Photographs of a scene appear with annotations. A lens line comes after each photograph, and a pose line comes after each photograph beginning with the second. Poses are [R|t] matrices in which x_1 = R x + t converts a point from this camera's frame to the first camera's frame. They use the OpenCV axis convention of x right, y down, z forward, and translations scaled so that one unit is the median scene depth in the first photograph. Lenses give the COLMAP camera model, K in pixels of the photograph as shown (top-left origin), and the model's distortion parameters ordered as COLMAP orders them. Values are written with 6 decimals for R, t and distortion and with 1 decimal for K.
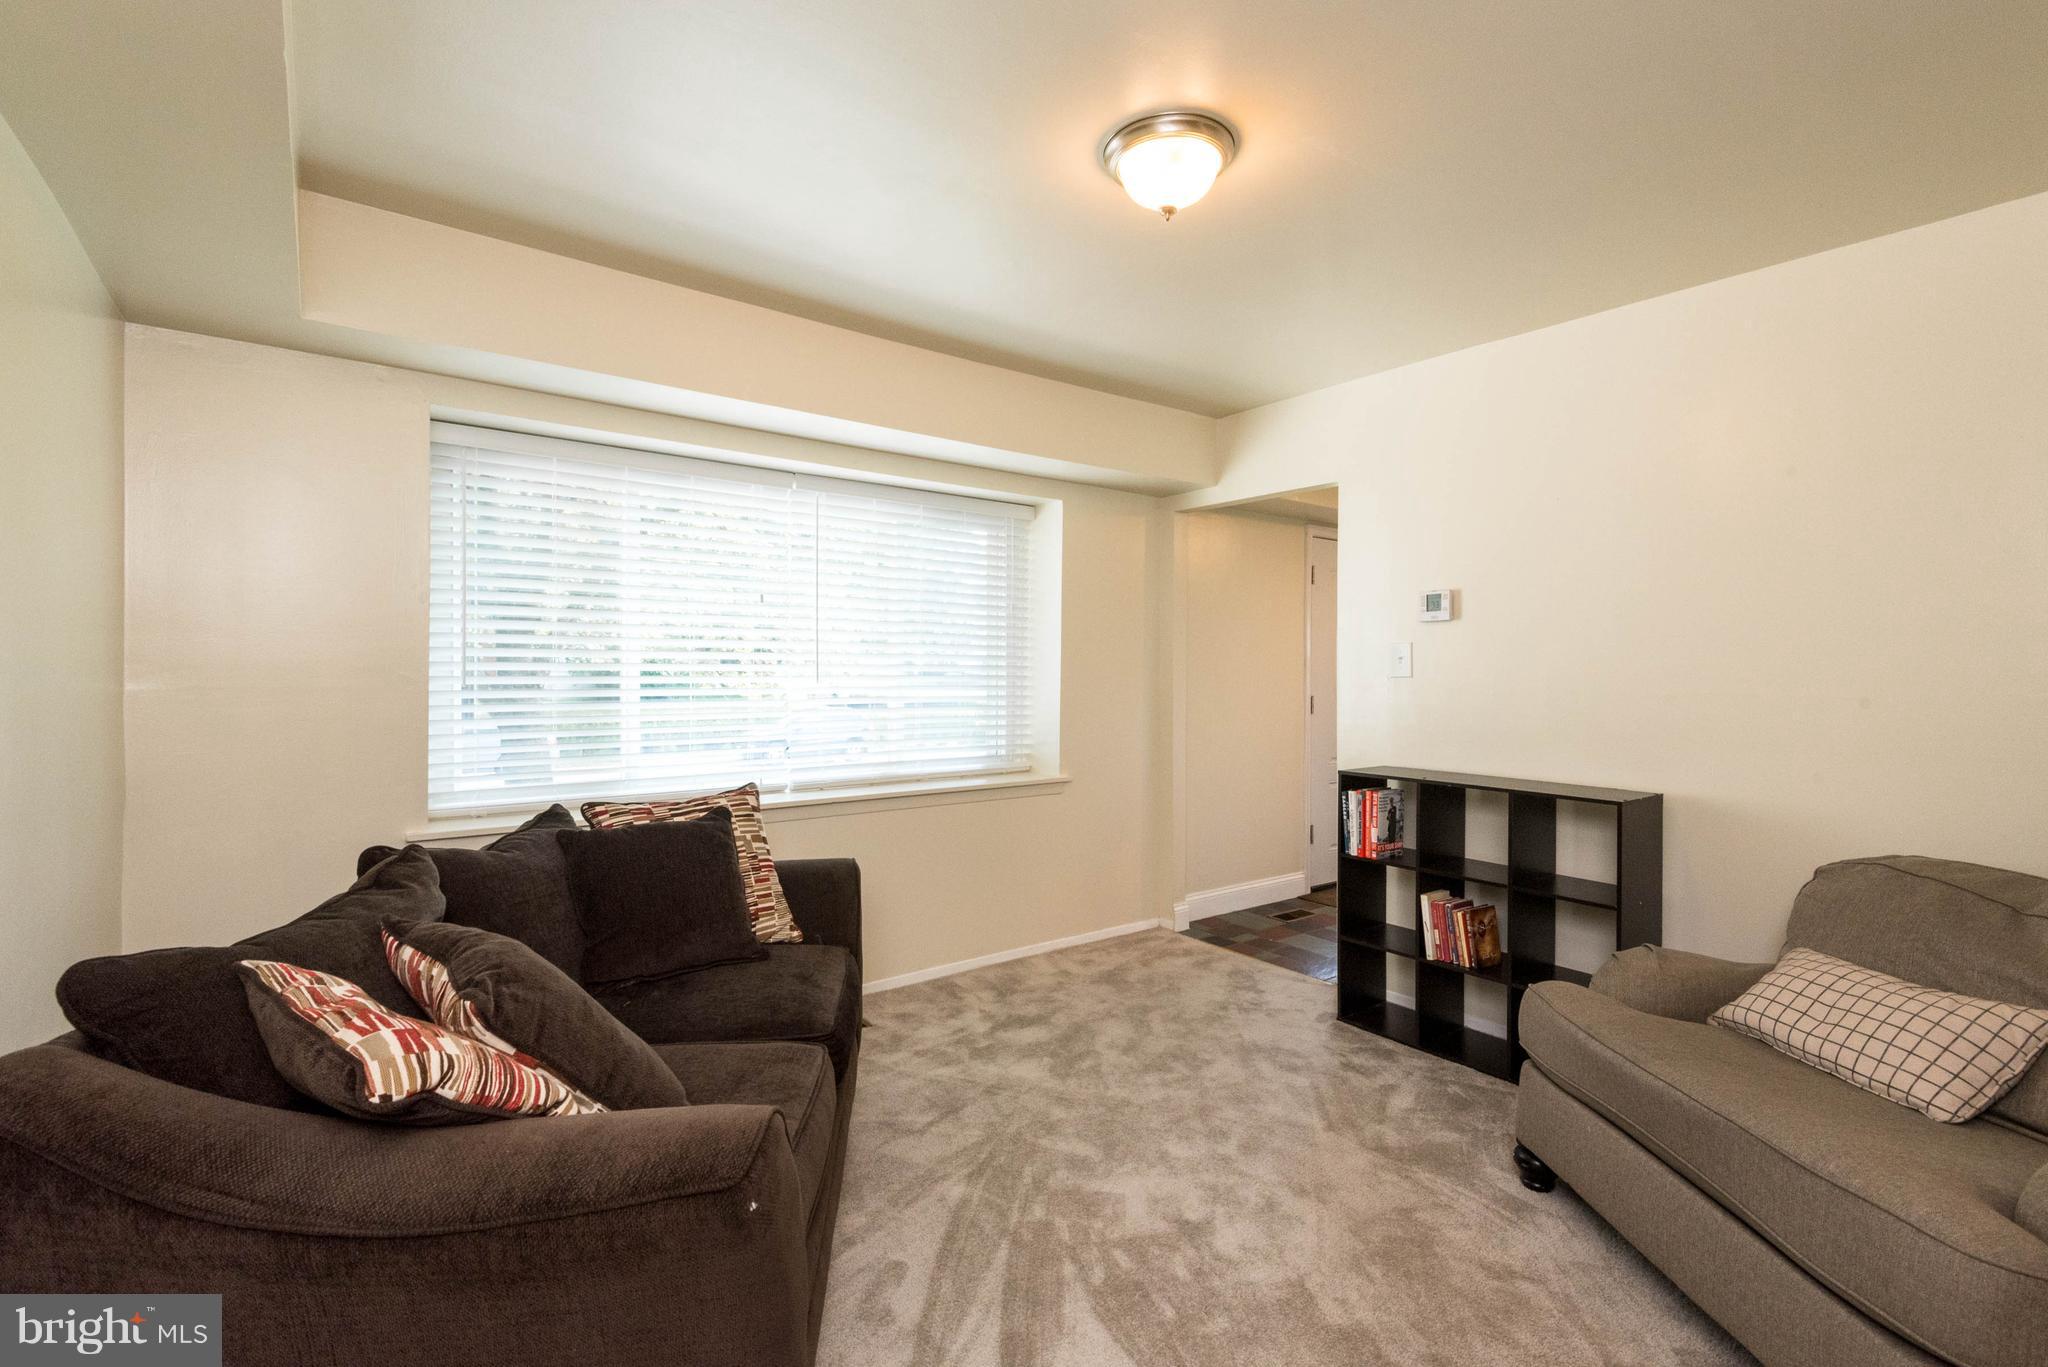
lens RADIAL K [[926.8, 0, 1020.1], [0, 926.8, 674.7], [0, 0, 1]] dist [0.016003, -0.004626]
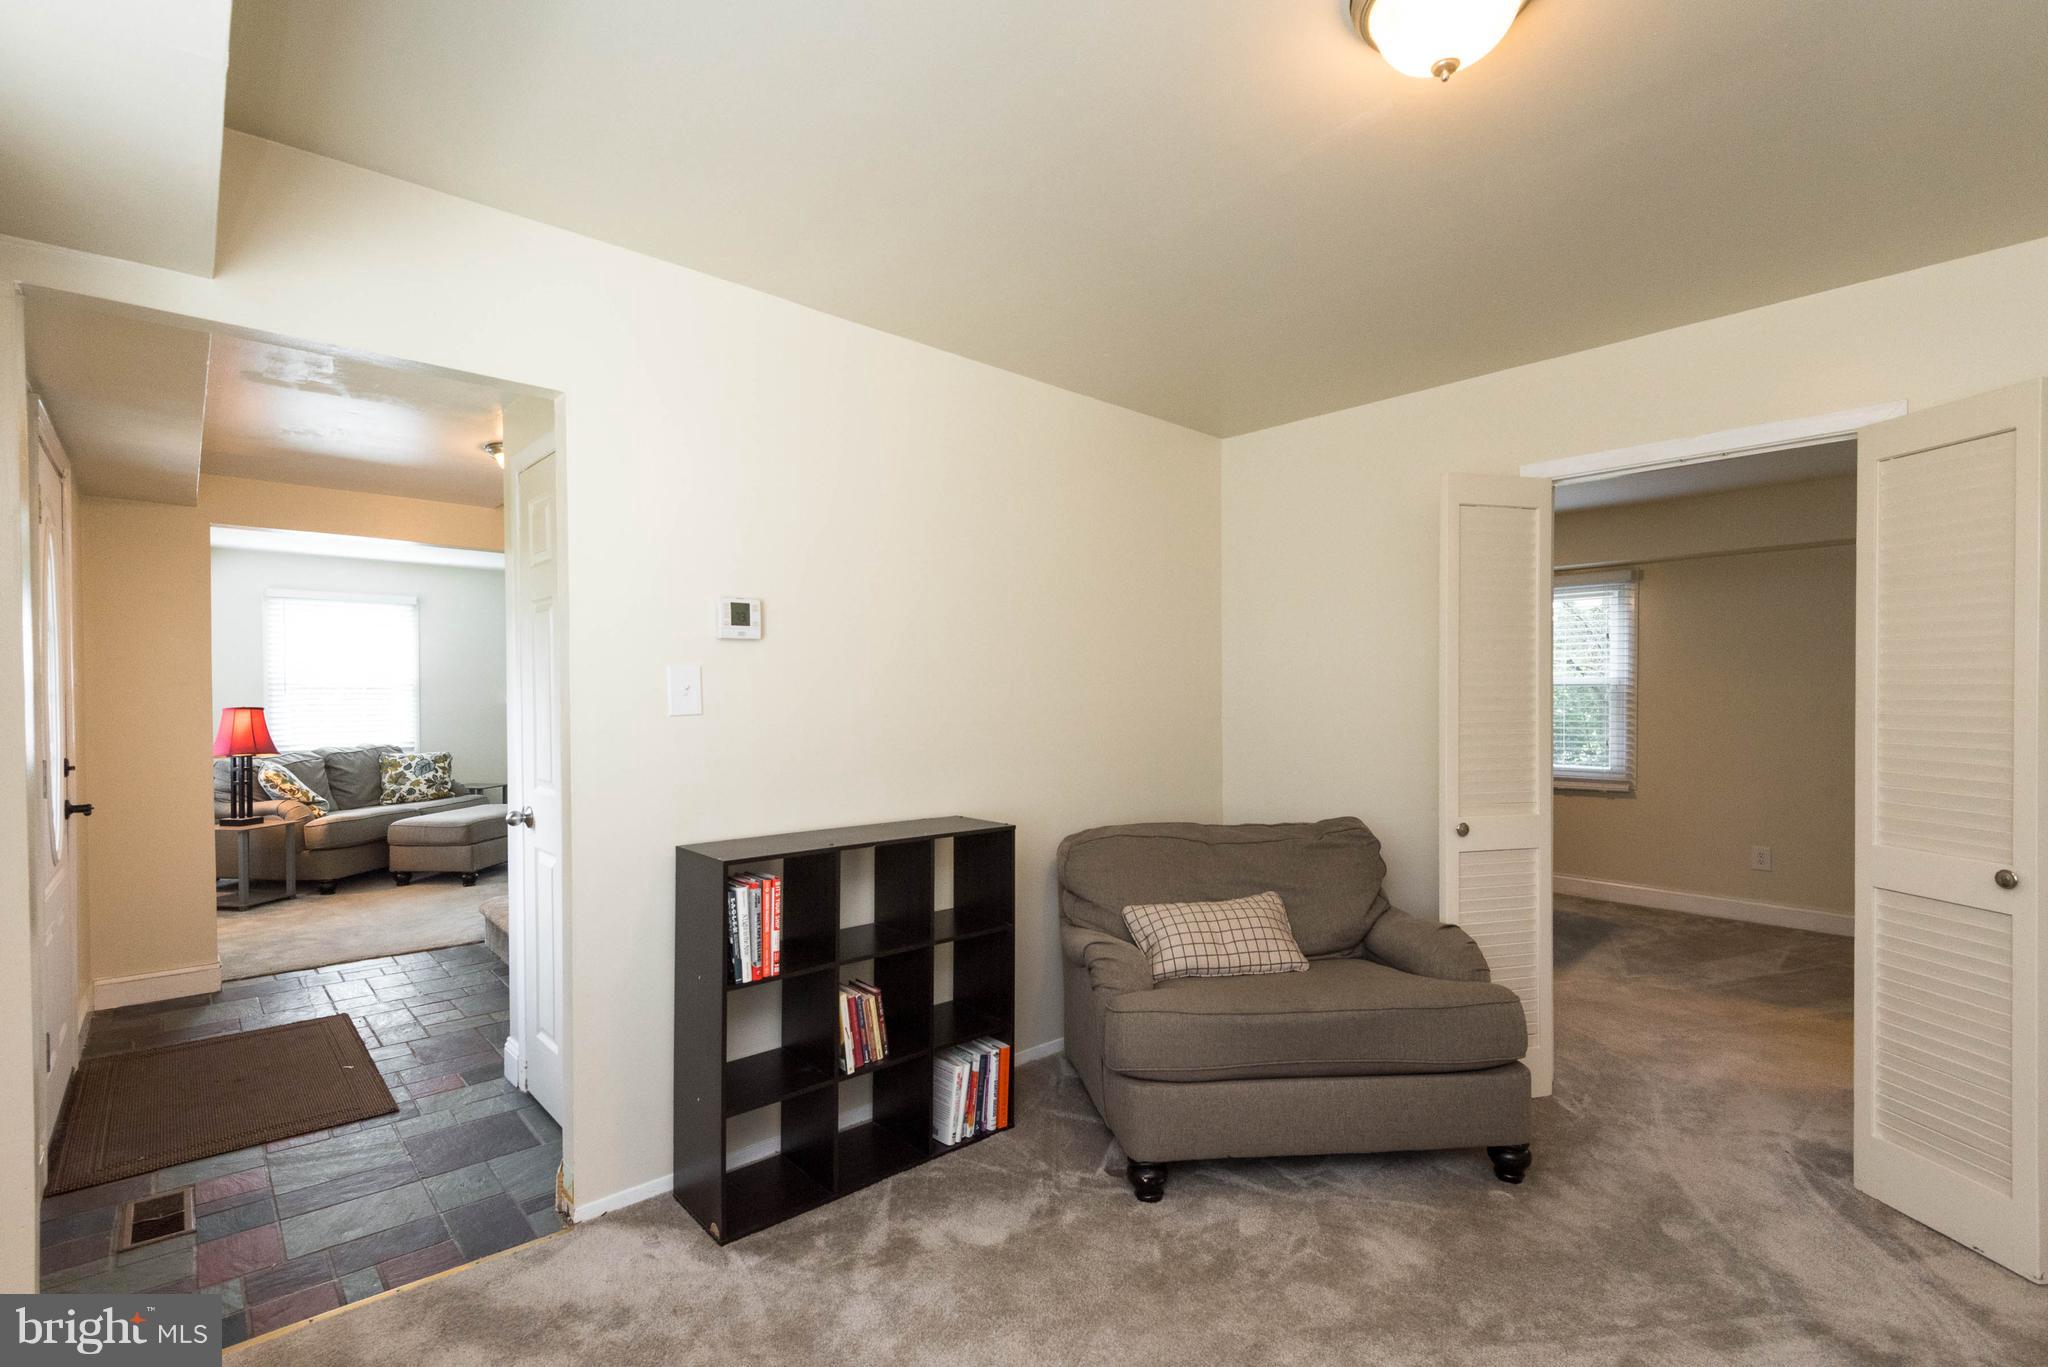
lens RADIAL K [[926.8, 0, 1028.9], [0, 926.8, 704.8], [0, 0, 1]] dist [0.016003, -0.004626]
pose [[-0.075455, -0.017112, 0.997002, -0.354989], [0.012455, 0.999759, 0.018102, -0.017302], [-0.997071, 0.013784, -0.075224, 0.925152]]
